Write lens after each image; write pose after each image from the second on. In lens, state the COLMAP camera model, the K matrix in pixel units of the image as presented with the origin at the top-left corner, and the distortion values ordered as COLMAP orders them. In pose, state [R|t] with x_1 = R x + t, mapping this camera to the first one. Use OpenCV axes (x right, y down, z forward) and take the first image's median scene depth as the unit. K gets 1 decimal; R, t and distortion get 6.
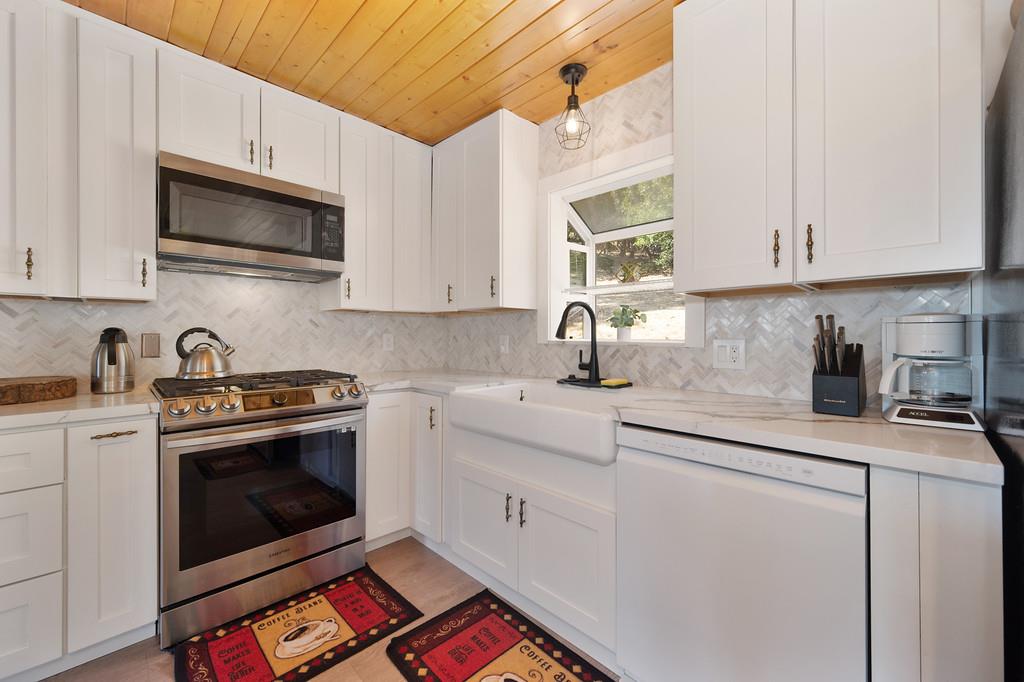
lens RADIAL K [[406.7, 0, 512.8], [0, 406.7, 333.8], [0, 0, 1]] dist [0.000996, 0.000096]
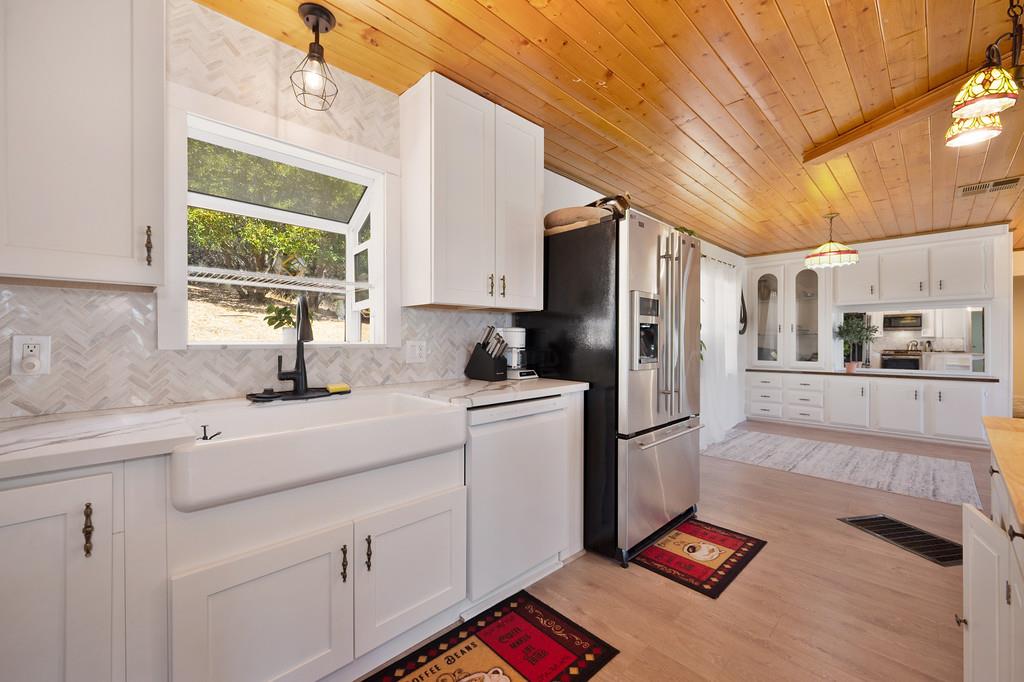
lens RADIAL K [[404.7, 0, 510.4], [0, 404.7, 339.1], [0, 0, 1]] dist [-0.002141, -0.000411]
pose [[0.026568, -0.006135, 0.999628, -0.660207], [-0.006788, 0.999957, 0.006317, 0.000022], [-0.999624, -0.006953, 0.026526, 0.584248]]
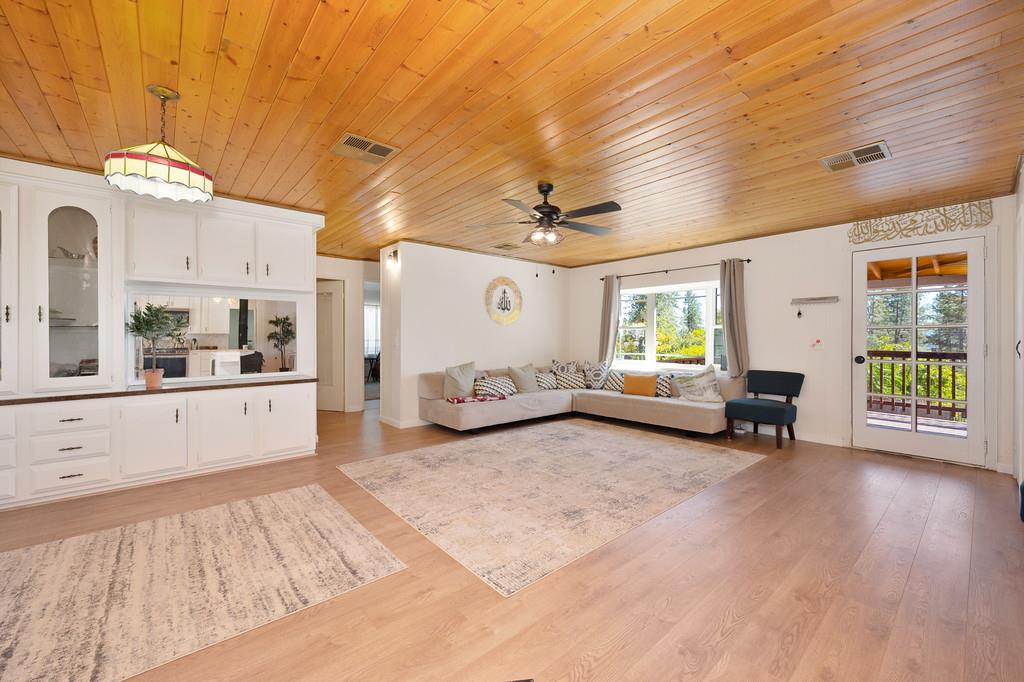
lens RADIAL K [[404.7, 0, 510.4], [0, 404.7, 339.1], [0, 0, 1]] dist [-0.002141, -0.000411]
pose [[-0.997283, -0.007946, 0.073230, 0.471119], [-0.008030, 0.999967, -0.000843, 0.005659], [-0.073221, -0.001429, -0.997315, -0.017214]]
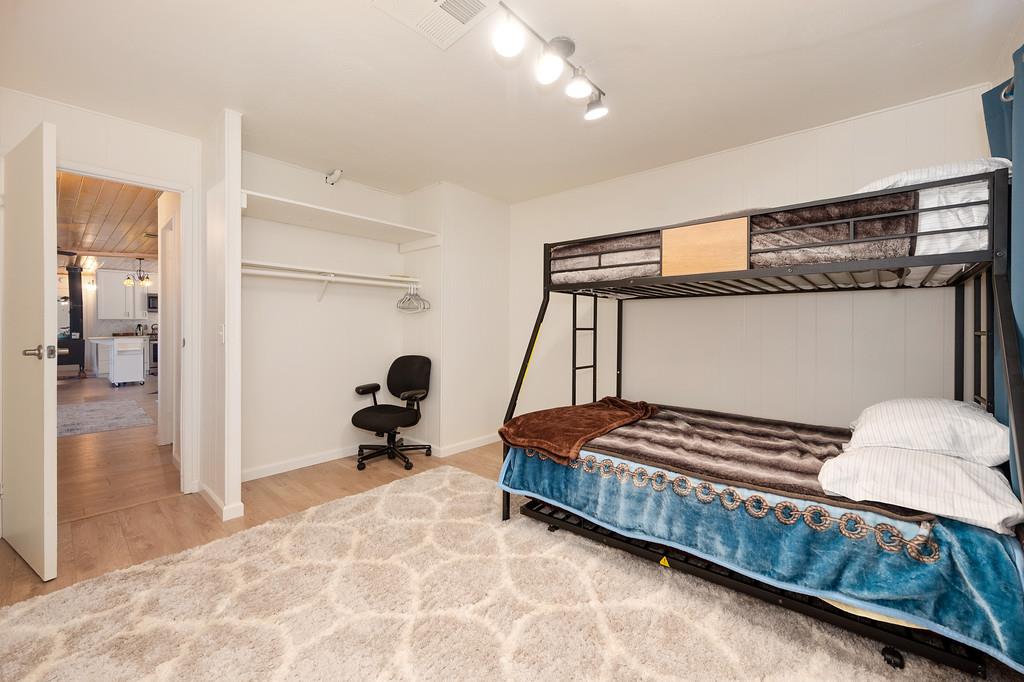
lens RADIAL K [[410.1, 0, 510.9], [0, 410.1, 326.8], [0, 0, 1]] dist [-0.000830, -0.000094]
pose [[0.998321, -0.006860, 0.057509, 3.518236], [0.006351, 0.999939, 0.009027, 0.003929], [-0.057567, -0.008647, 0.998304, -4.566917]]
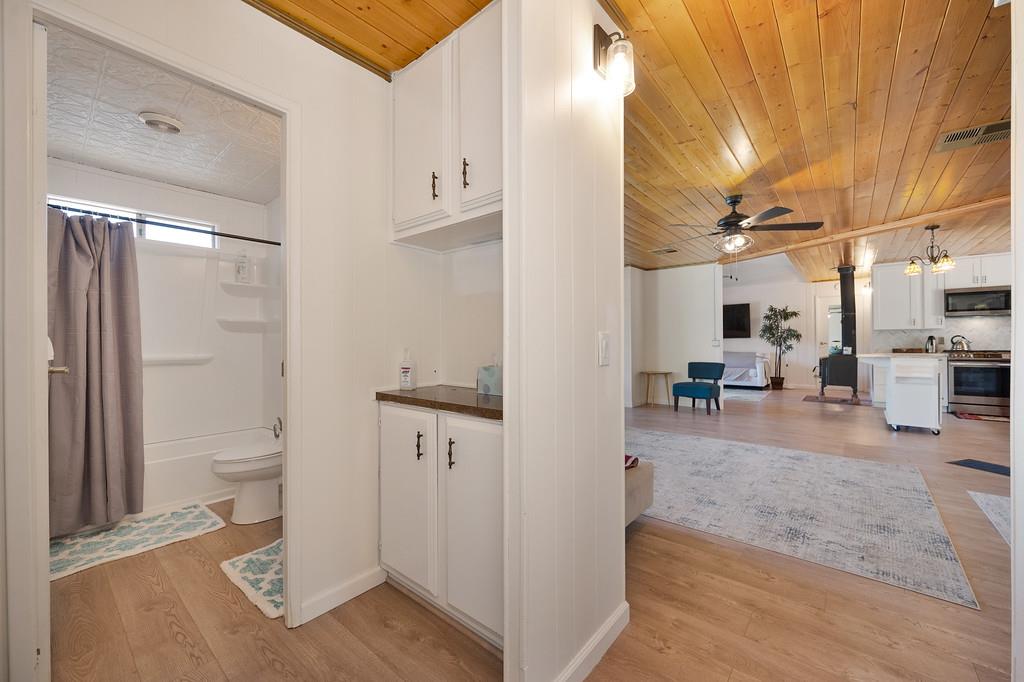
lens RADIAL K [[404.7, 0, 510.4], [0, 404.7, 339.1], [0, 0, 1]] dist [-0.002141, -0.000411]
pose [[0.086234, -0.009723, -0.996227, 2.262755], [0.009446, 0.999915, -0.008941, 0.011671], [0.996230, -0.008639, 0.086319, -3.017055]]
